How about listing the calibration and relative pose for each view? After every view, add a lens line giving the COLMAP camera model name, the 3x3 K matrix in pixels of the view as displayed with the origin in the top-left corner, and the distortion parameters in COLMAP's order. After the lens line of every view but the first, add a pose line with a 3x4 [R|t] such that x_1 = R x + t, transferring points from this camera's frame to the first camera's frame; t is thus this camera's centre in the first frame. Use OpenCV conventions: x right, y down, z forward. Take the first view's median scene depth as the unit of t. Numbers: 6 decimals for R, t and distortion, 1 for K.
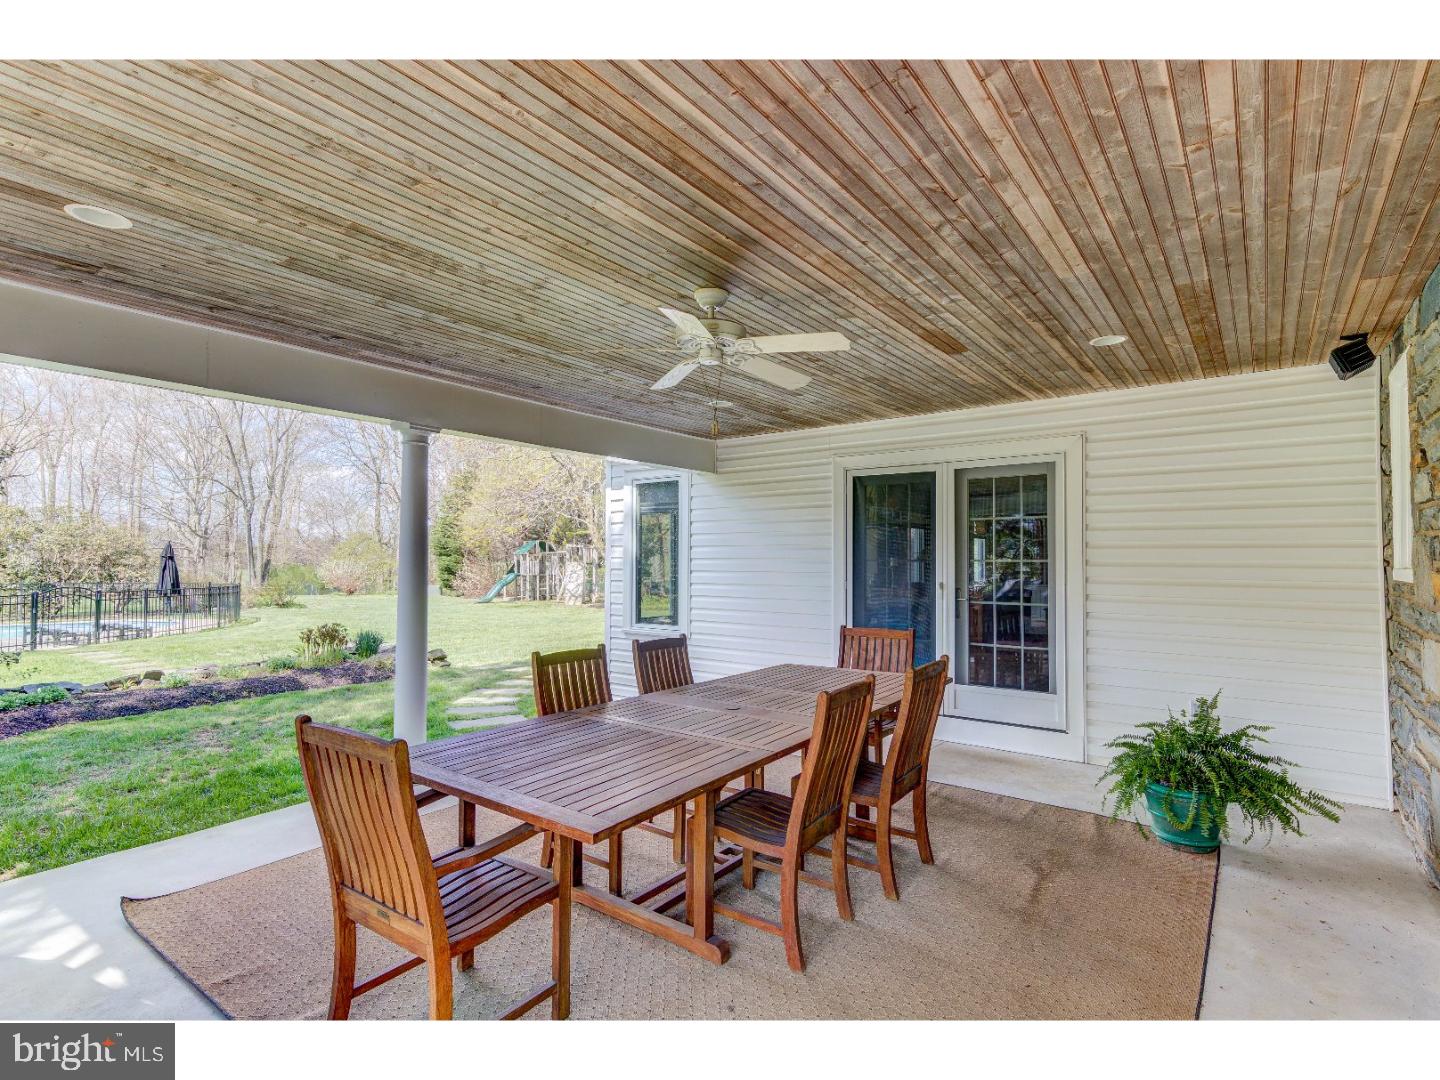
lens RADIAL K [[726.4, 0, 729.3], [0, 726.4, 543.7], [0, 0, 1]] dist [0.003505, -0.002706]
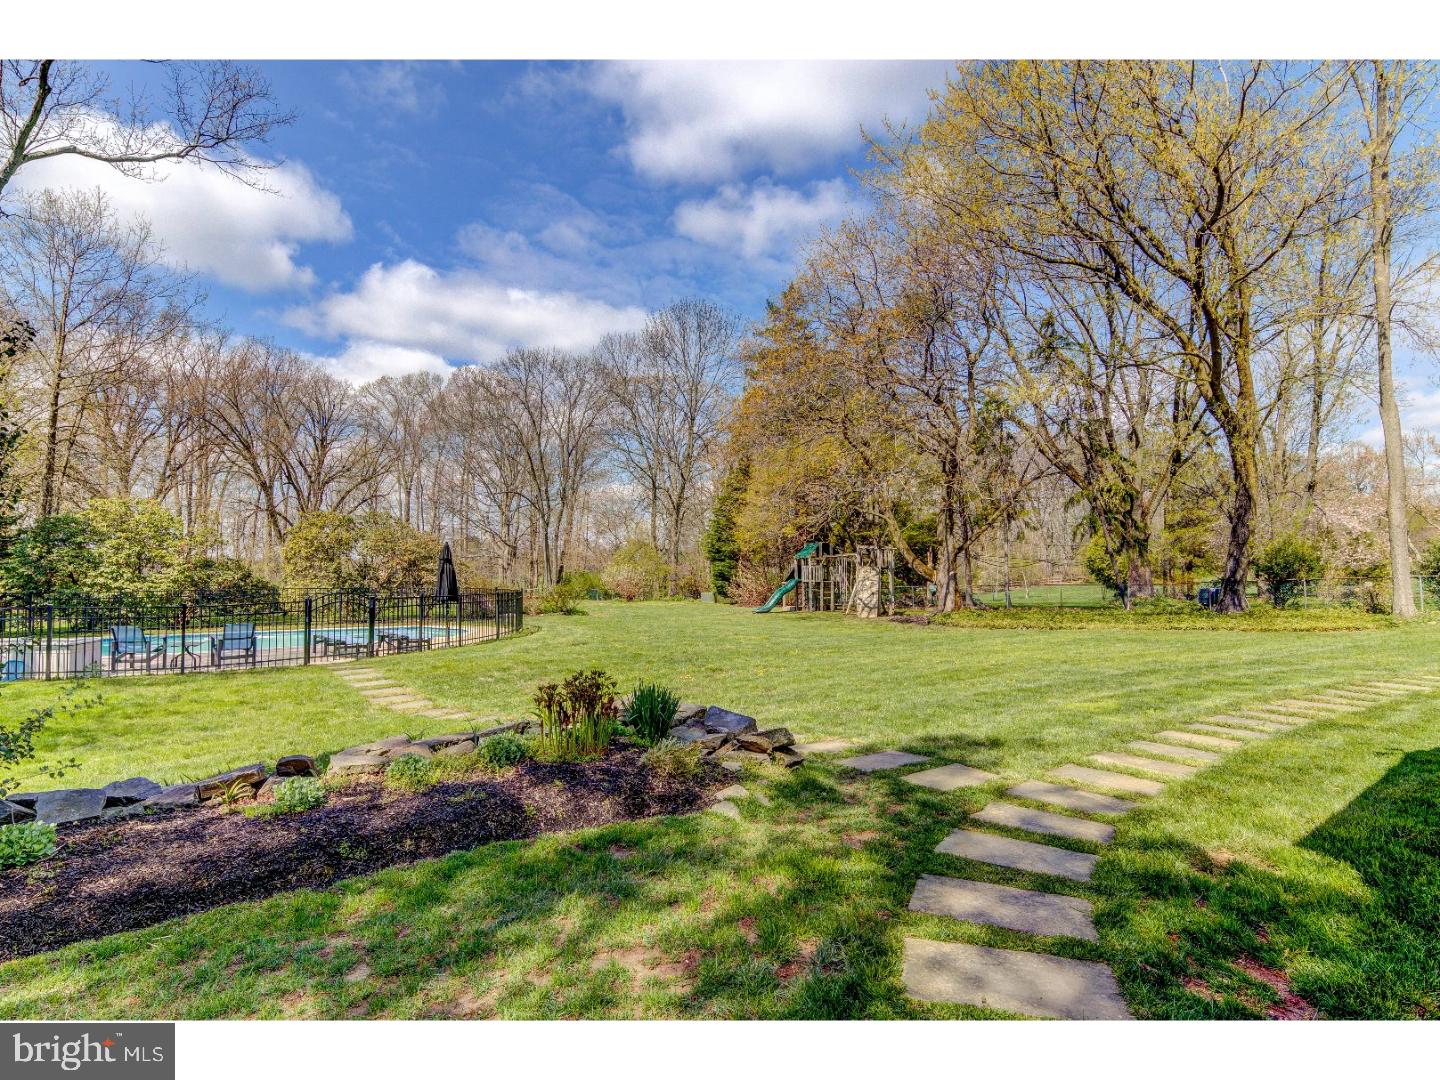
lens RADIAL K [[726.4, 0, 715.9], [0, 726.4, 544.4], [0, 0, 1]] dist [0.003505, -0.002706]
pose [[0.934590, -0.013533, -0.355468, -0.071363], [0.010393, 0.999888, -0.010742, 0.006456], [0.355574, 0.006345, 0.934627, 0.140695]]
